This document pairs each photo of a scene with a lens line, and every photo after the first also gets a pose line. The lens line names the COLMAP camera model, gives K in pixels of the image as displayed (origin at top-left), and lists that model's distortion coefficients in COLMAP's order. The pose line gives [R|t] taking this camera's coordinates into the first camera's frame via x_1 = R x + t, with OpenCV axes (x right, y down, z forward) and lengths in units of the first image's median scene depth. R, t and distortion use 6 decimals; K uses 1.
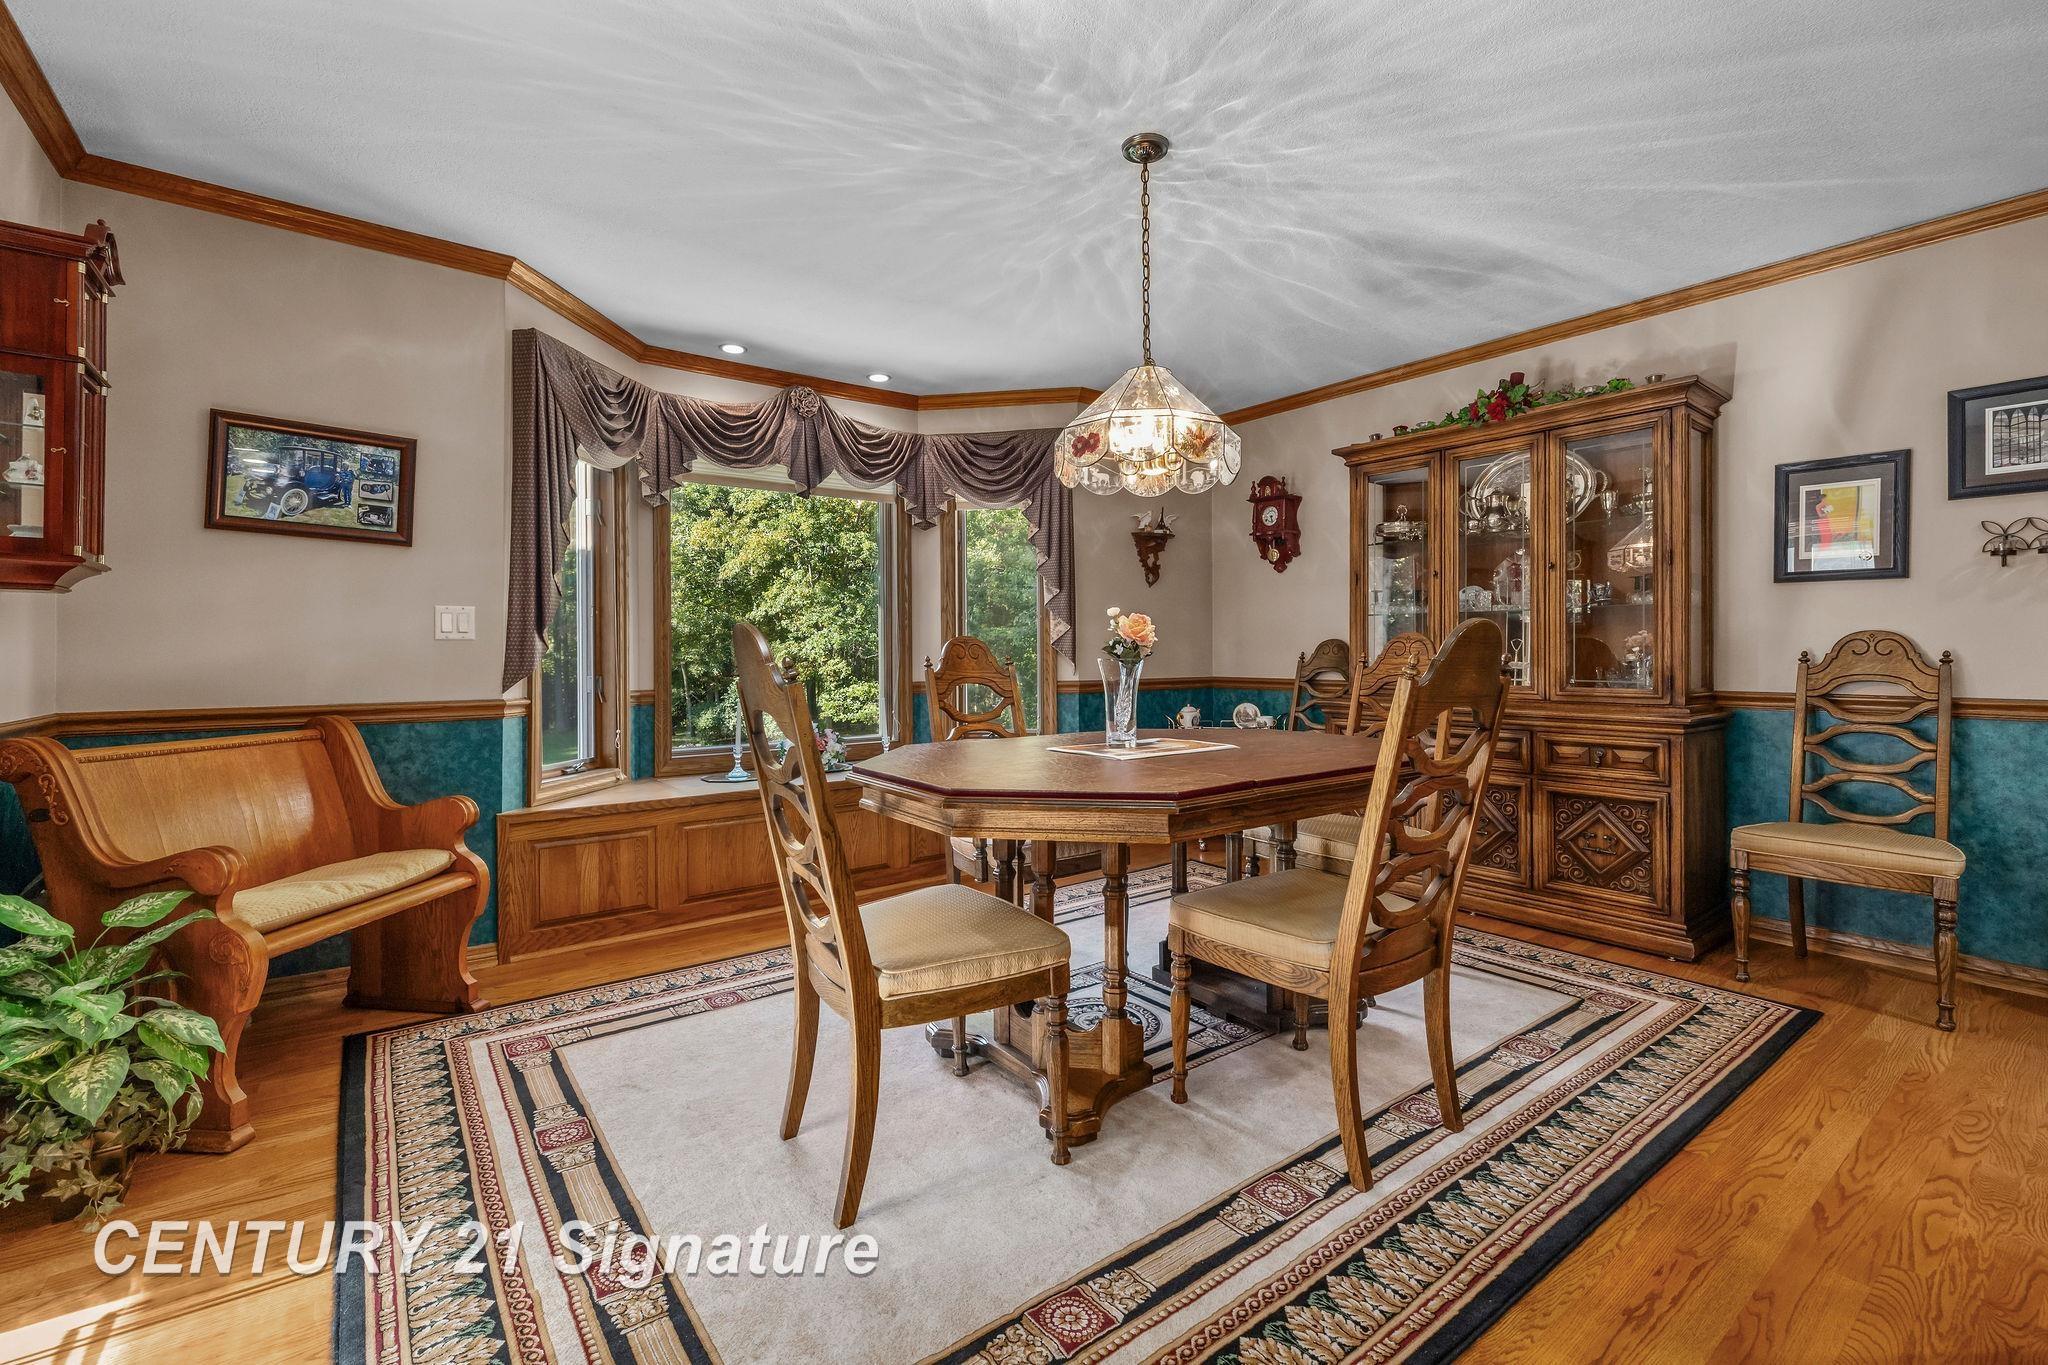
lens RADIAL K [[878.9, 0, 1019.1], [0, 878.9, 650.0], [0, 0, 1]] dist [0.000919, 0.000202]
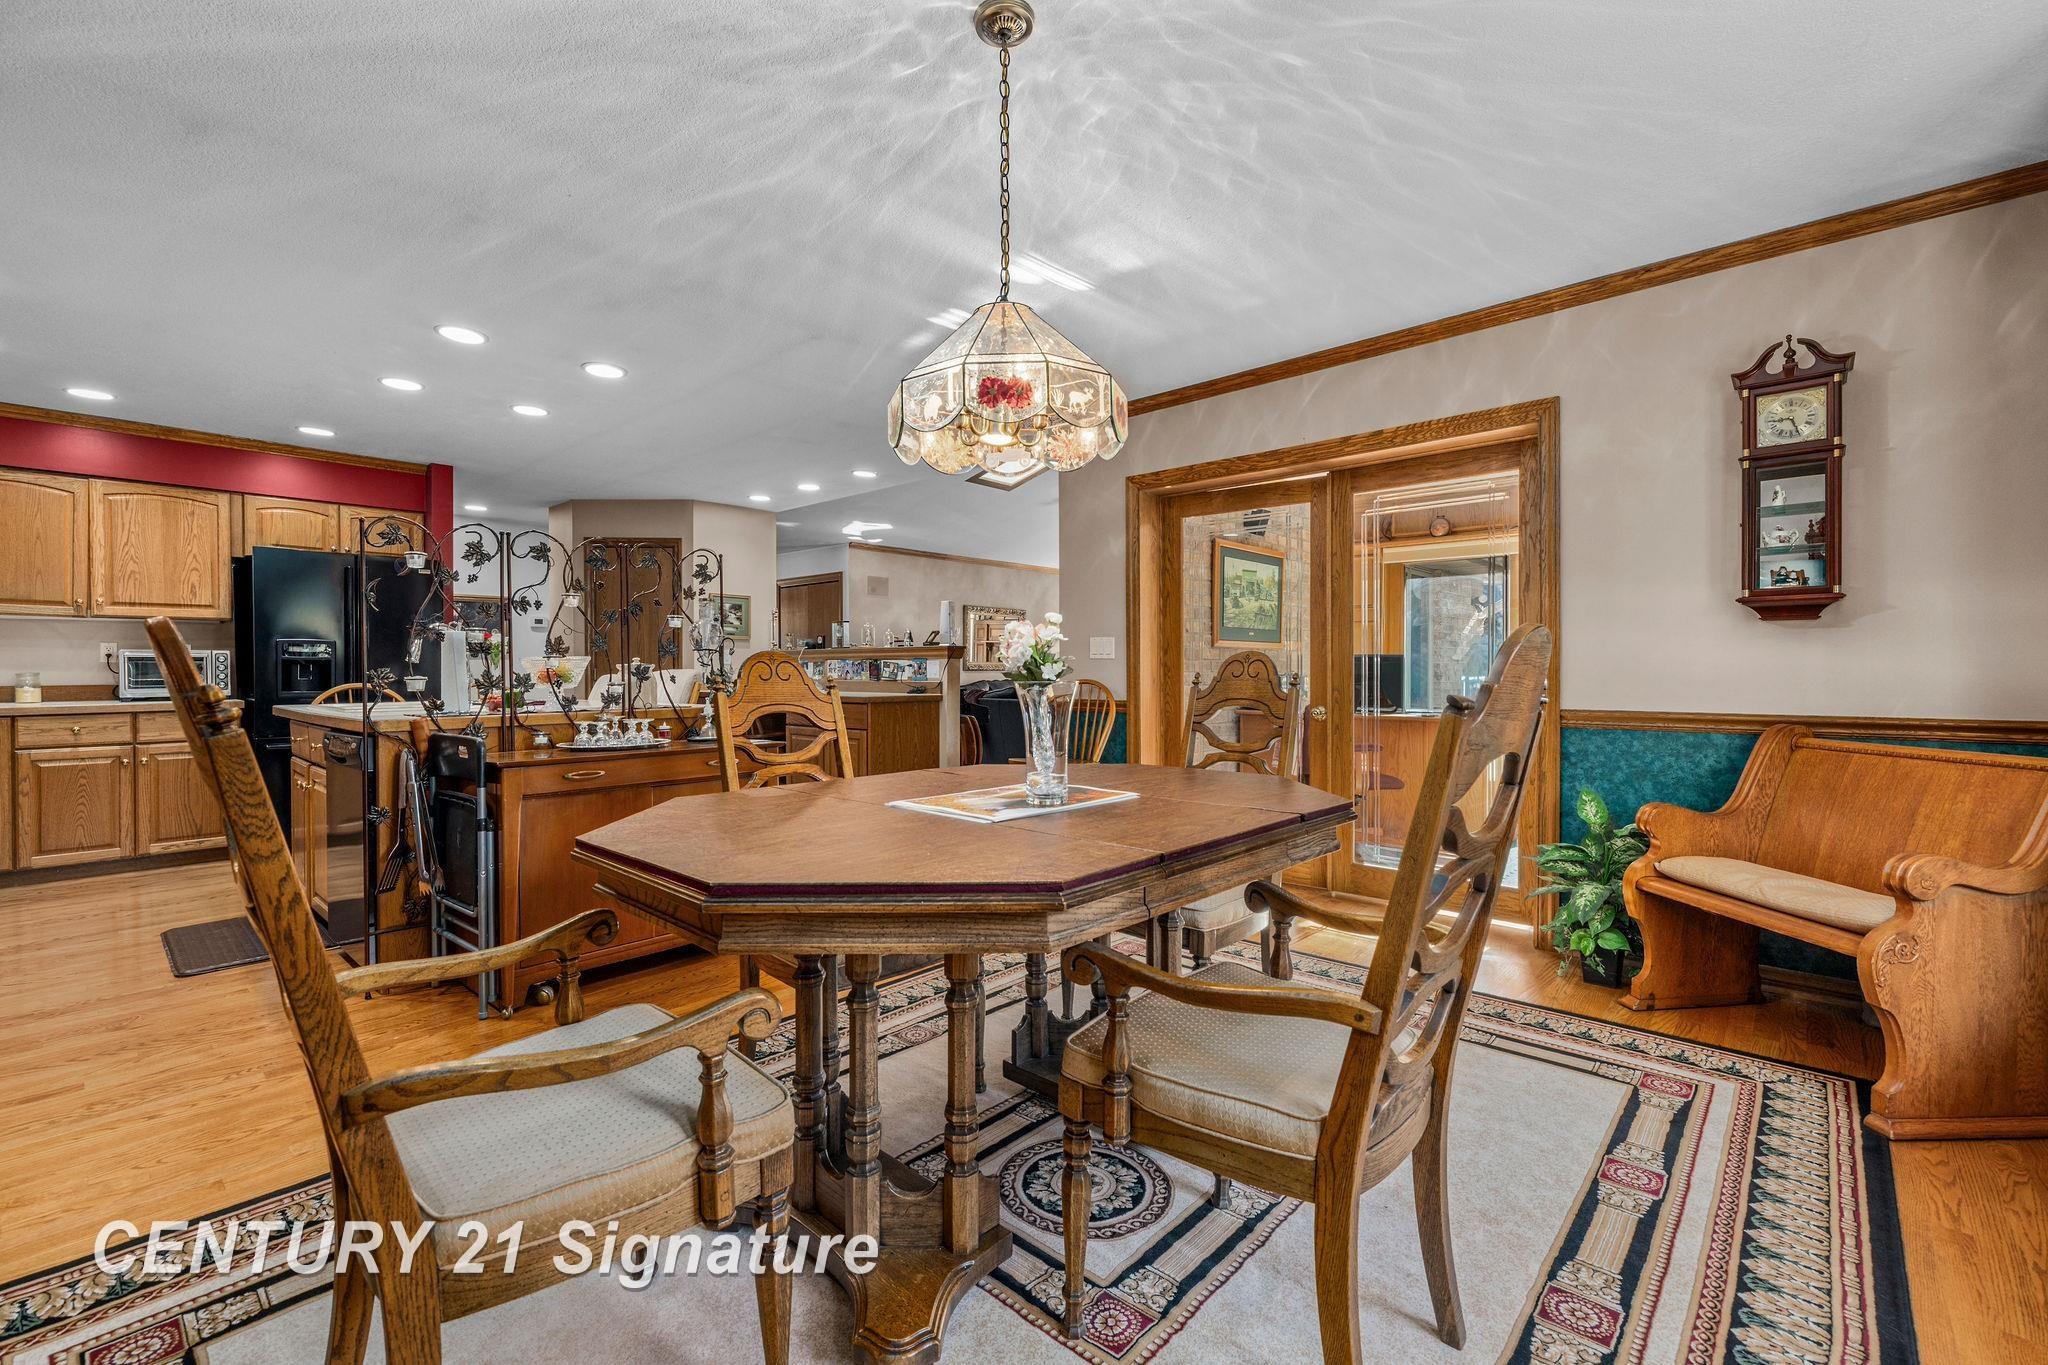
lens RADIAL K [[861.5, 0, 1016.1], [0, 861.5, 657.7], [0, 0, 1]] dist [0.000699, 0.000202]
pose [[-0.981243, 0.006898, -0.192652, 0.237833], [0.010627, 0.999776, -0.018330, 0.005739], [0.192482, -0.020033, -0.981096, 1.457945]]
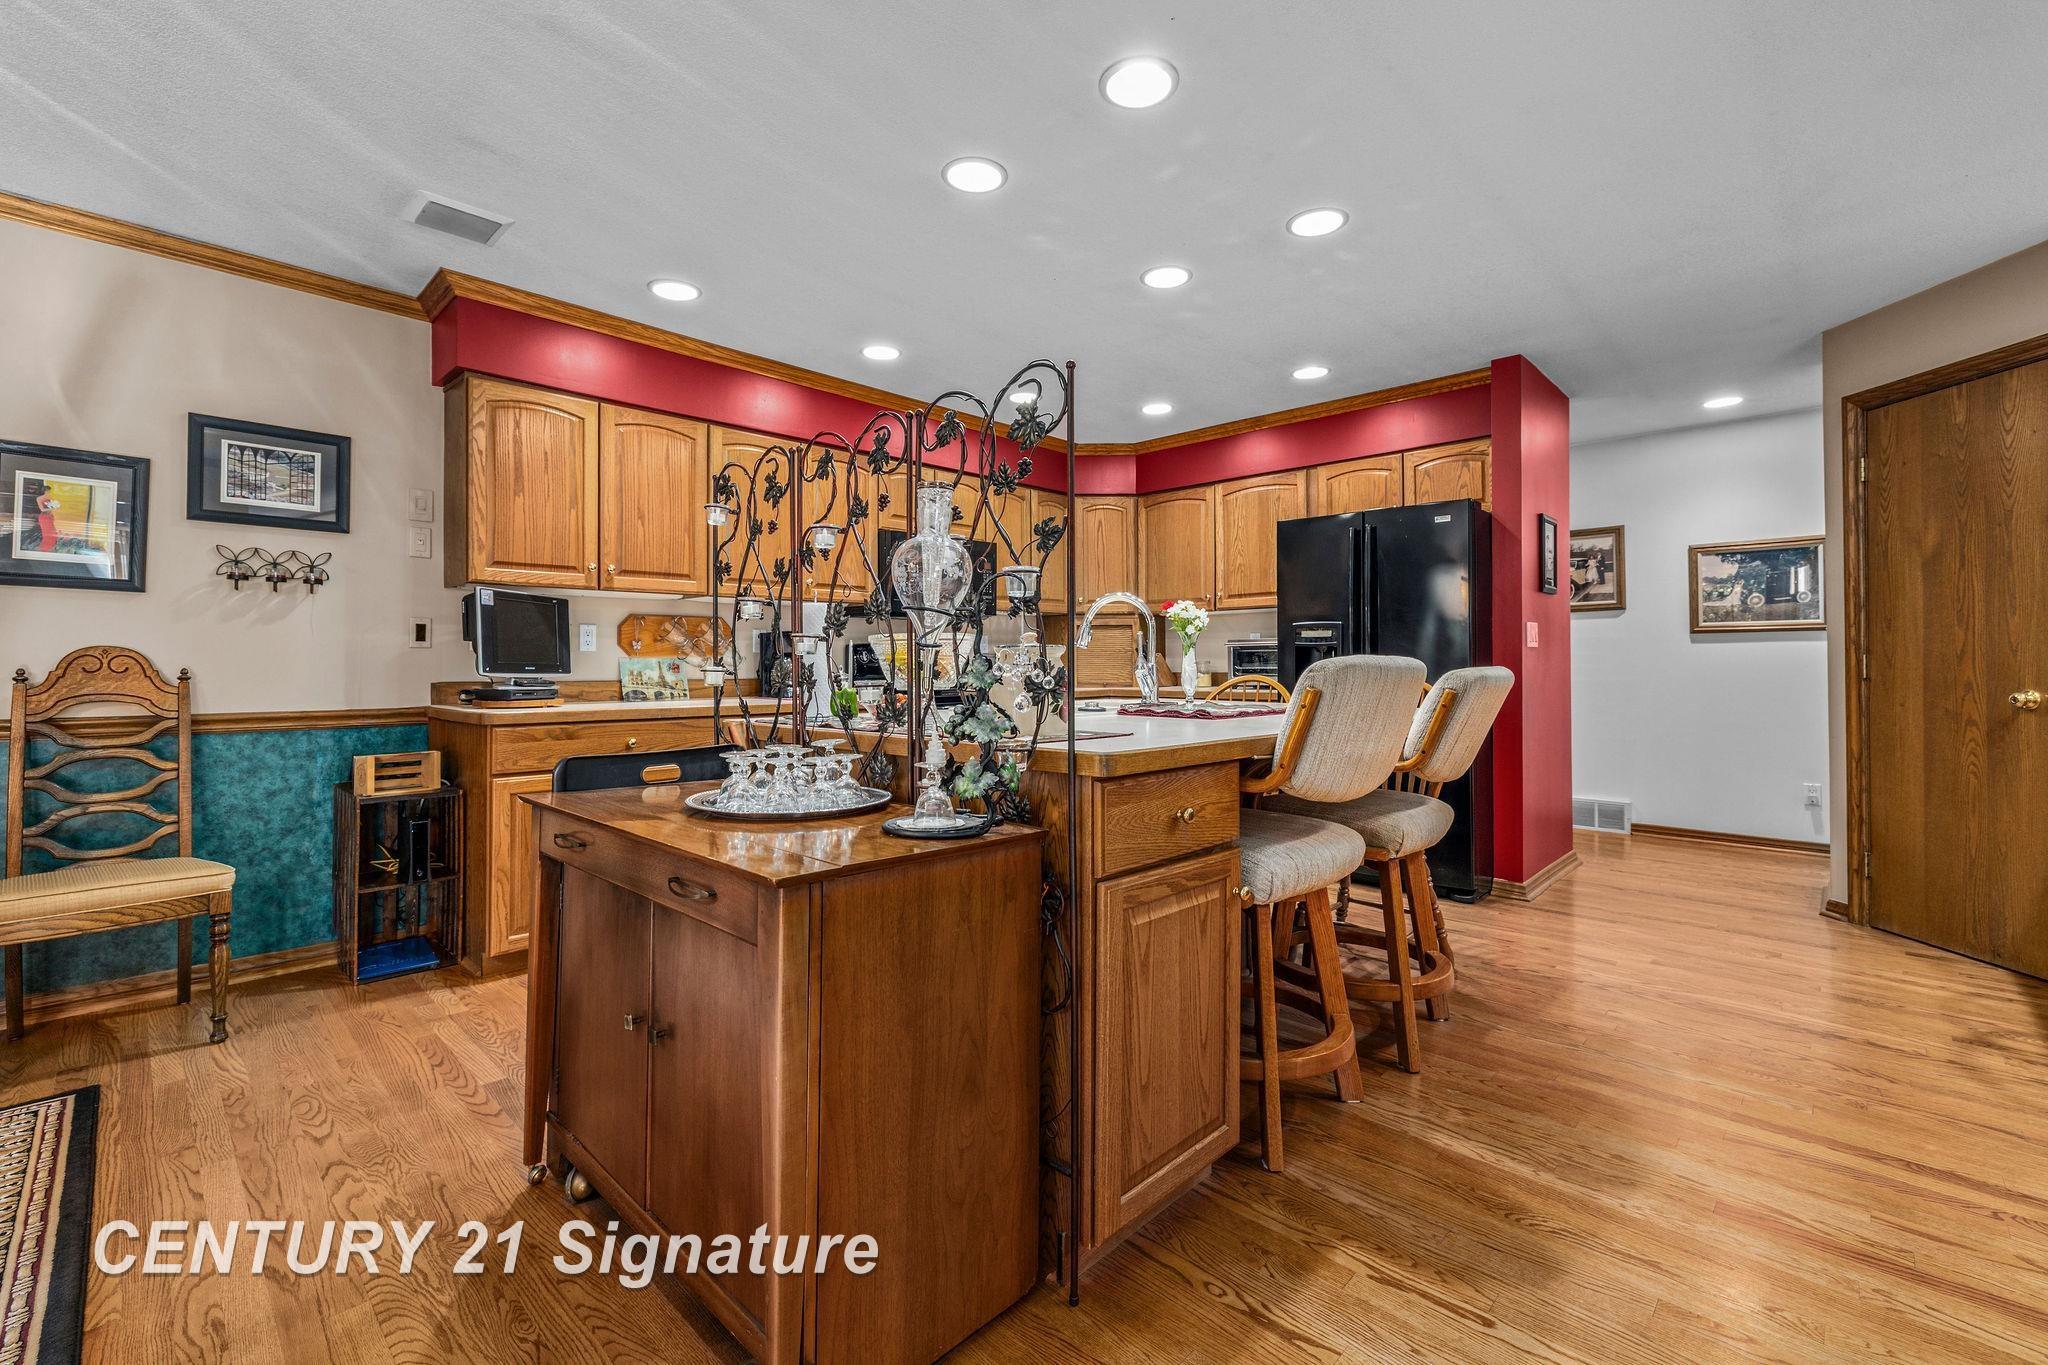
lens RADIAL K [[861.5, 0, 1016.1], [0, 861.5, 657.7], [0, 0, 1]] dist [0.000699, 0.000202]
pose [[-0.150583, 0.012709, 0.988516, -0.064123], [-0.001444, 0.999913, -0.013076, 0.000198], [-0.988596, -0.003396, -0.150551, 0.209280]]
